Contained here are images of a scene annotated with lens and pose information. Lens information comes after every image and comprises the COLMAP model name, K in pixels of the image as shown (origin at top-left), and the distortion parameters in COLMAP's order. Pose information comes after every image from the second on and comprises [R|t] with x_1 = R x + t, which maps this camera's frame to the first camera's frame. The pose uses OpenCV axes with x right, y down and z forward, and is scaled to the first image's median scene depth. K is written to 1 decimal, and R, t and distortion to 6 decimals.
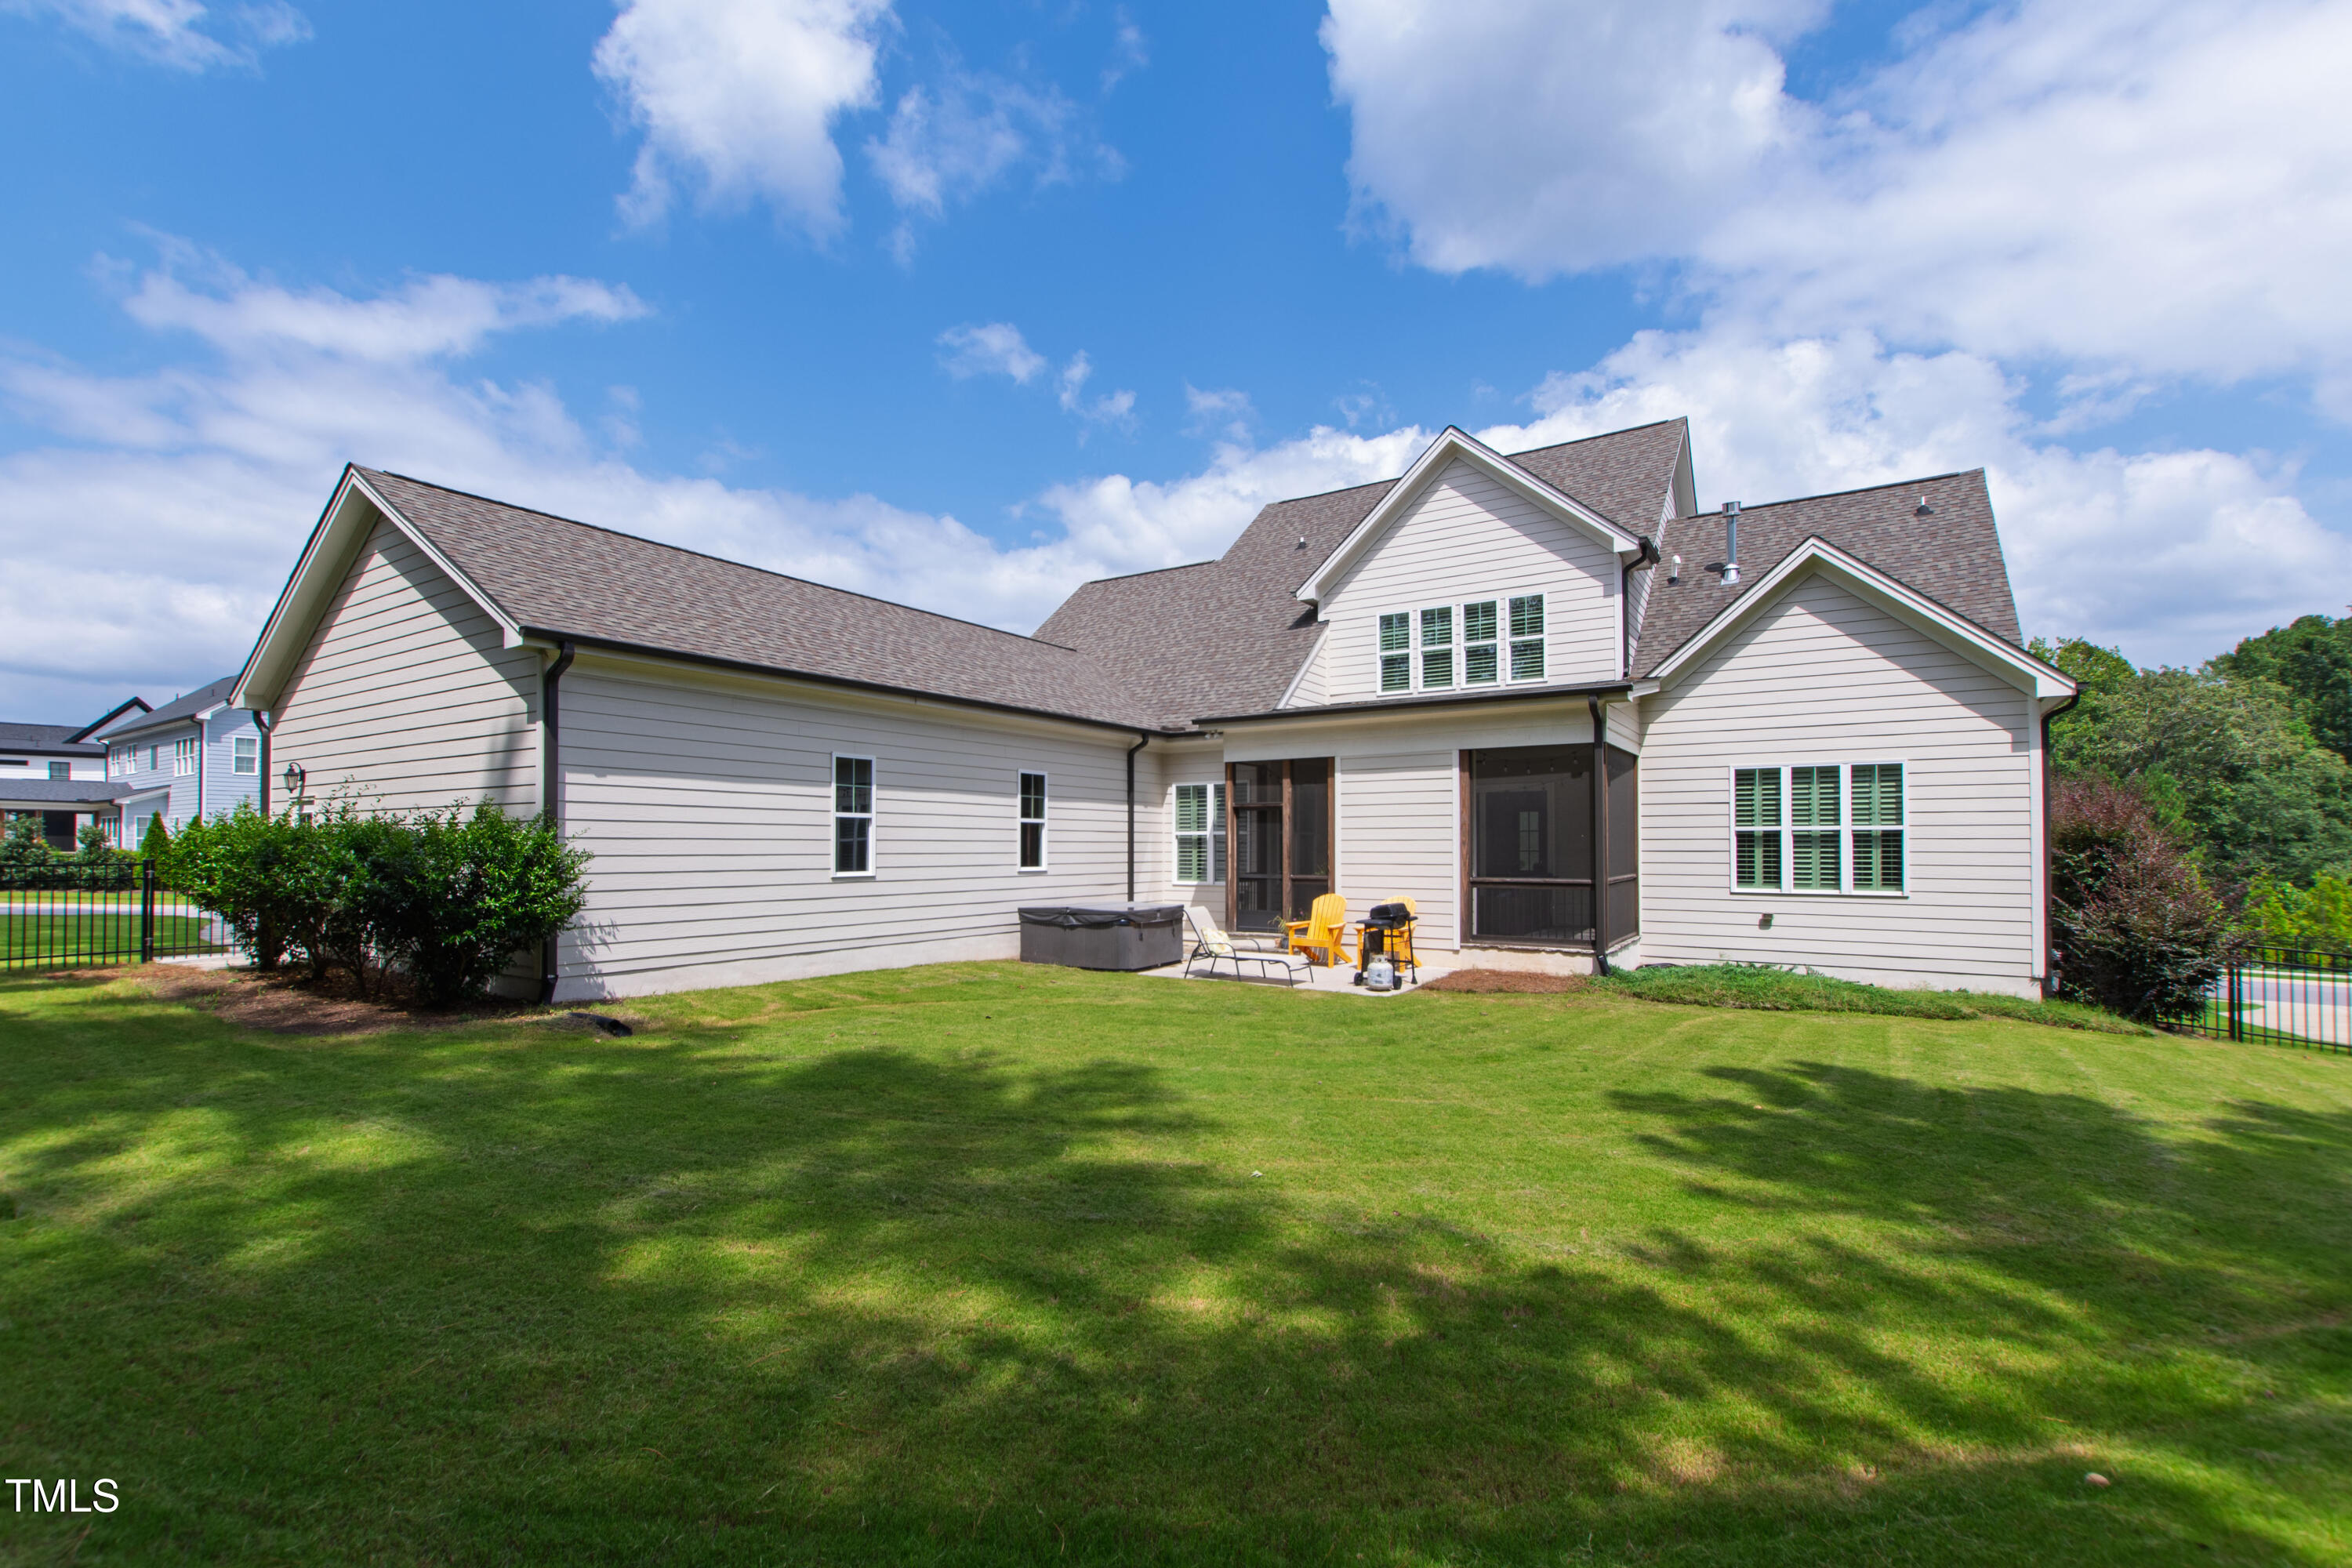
lens RADIAL K [[1028.3, 0, 1175.2], [0, 1028.3, 824.5], [0, 0, 1]] dist [-0.002061, -0.000515]
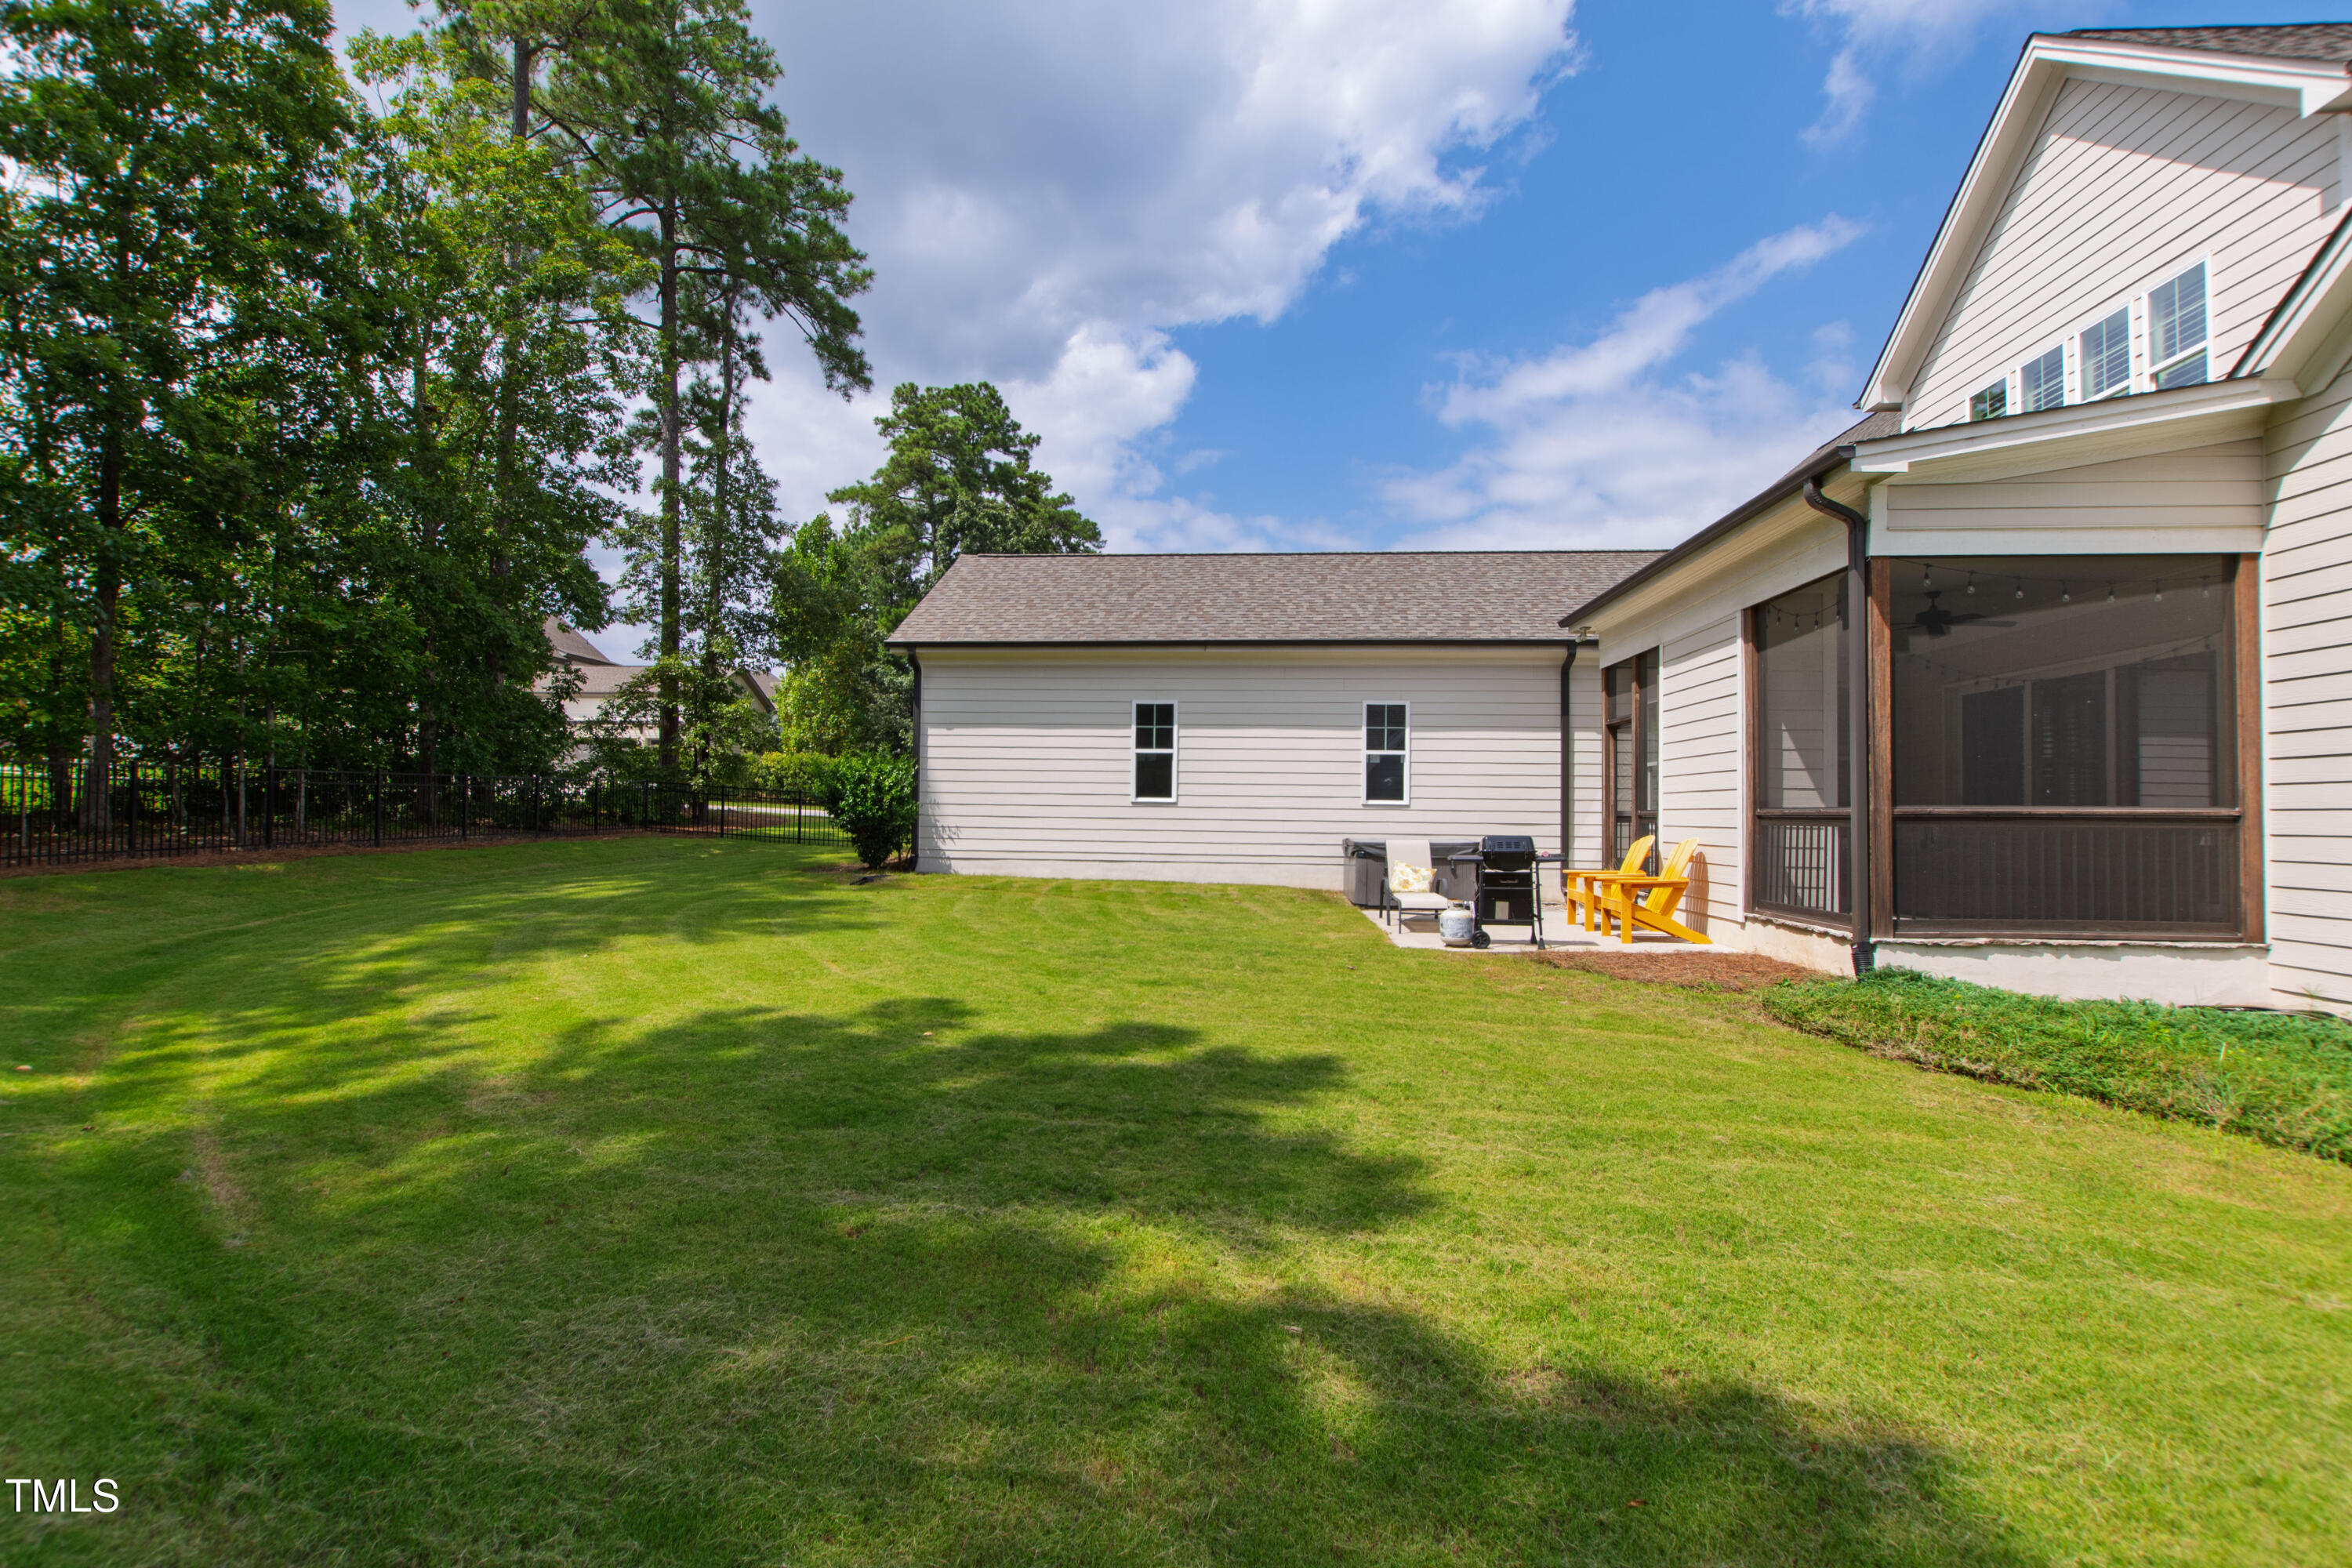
lens RADIAL K [[1056.9, 0, 1176.0], [0, 1056.9, 784.0], [0, 0, 1]] dist [0.022973, -0.000176]
pose [[0.484082, -0.018289, -0.874832, 0.599634], [0.007301, 0.999831, -0.016863, 0.038620], [0.874992, 0.001776, 0.484133, 0.322592]]
